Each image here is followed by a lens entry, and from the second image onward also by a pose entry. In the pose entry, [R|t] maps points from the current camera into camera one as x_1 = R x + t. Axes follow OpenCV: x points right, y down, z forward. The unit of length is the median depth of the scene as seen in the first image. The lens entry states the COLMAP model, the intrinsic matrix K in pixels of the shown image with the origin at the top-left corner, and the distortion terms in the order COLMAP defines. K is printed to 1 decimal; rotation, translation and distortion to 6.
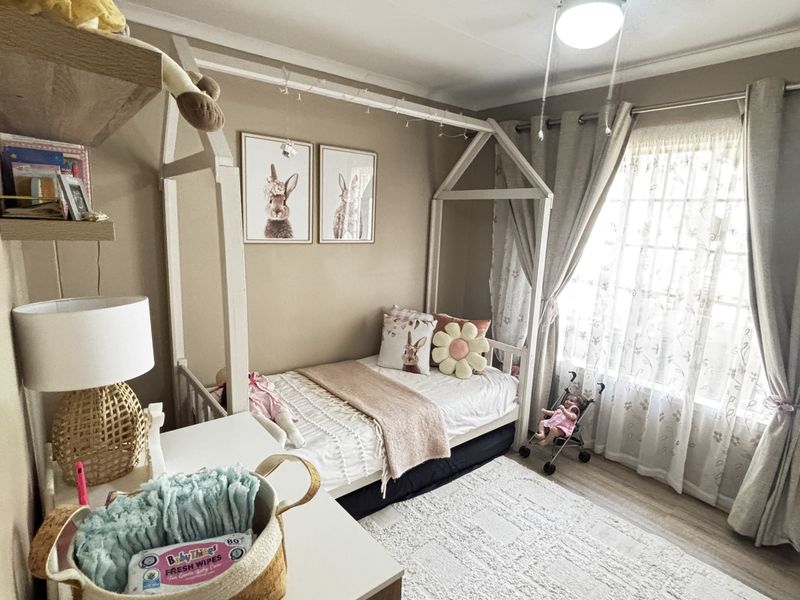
lens RADIAL K [[431.8, 0, 392.1], [0, 431.8, 301.8], [0, 0, 1]] dist [-0.001557, 0.001896]
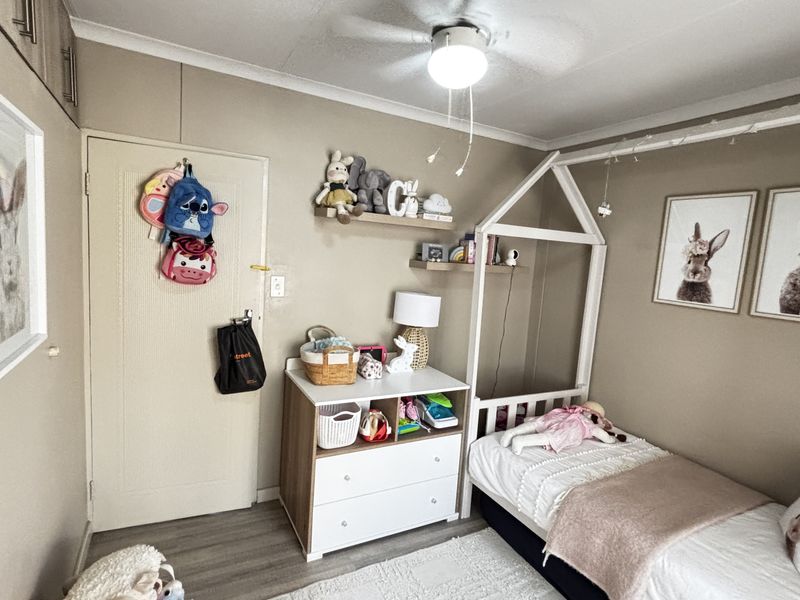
lens RADIAL K [[431.8, 0, 398.2], [0, 431.8, 299.7], [0, 0, 1]] dist [-0.001557, 0.001896]
pose [[-0.183329, 0.051786, -0.981687, 0.743241], [-0.267876, 0.958190, 0.100572, -0.078073], [0.945850, 0.281408, -0.161792, 0.570563]]
